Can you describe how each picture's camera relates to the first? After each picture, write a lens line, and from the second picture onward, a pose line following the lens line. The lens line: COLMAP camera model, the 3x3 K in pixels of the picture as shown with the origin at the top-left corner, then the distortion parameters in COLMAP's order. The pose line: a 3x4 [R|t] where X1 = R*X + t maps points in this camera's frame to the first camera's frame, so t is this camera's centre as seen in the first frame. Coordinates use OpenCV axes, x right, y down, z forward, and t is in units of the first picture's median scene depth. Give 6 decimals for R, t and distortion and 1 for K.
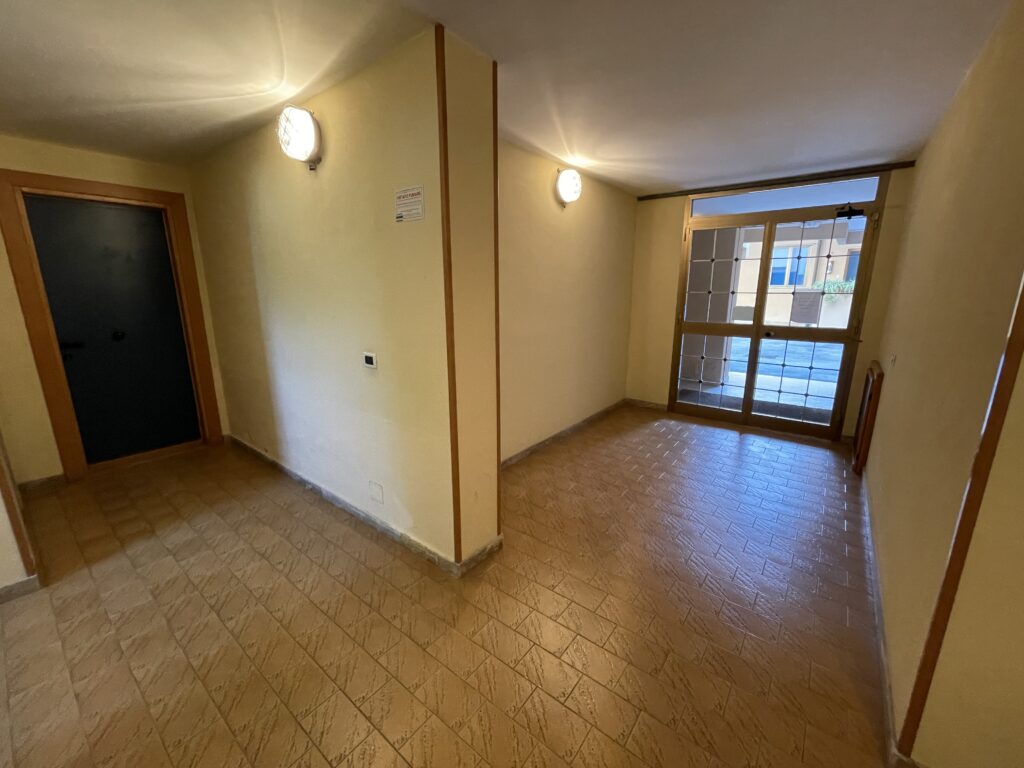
lens RADIAL K [[414.1, 0, 512.5], [0, 414.1, 382.7], [0, 0, 1]] dist [-0.006352, 0.002159]
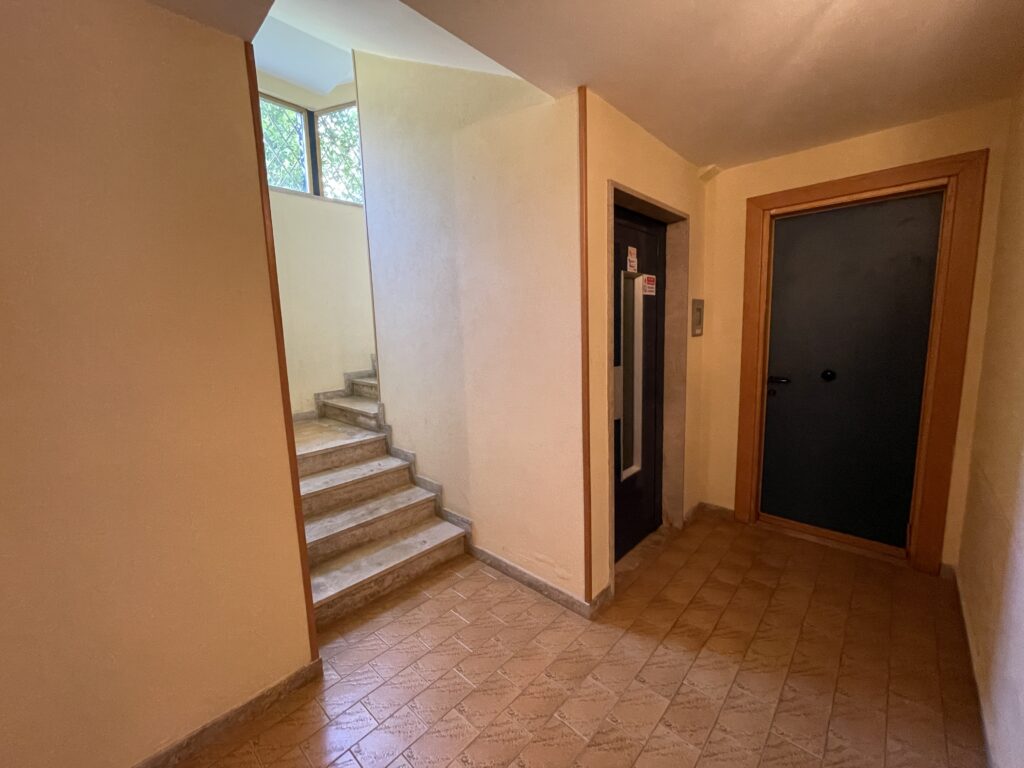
lens RADIAL K [[414.1, 0, 512.5], [0, 414.1, 382.7], [0, 0, 1]] dist [-0.006352, 0.002159]
pose [[-0.083519, 0.134833, -0.987342, -0.164390], [-0.193338, 0.969785, 0.148789, -0.121124], [0.977571, 0.203317, -0.054927, 0.556061]]
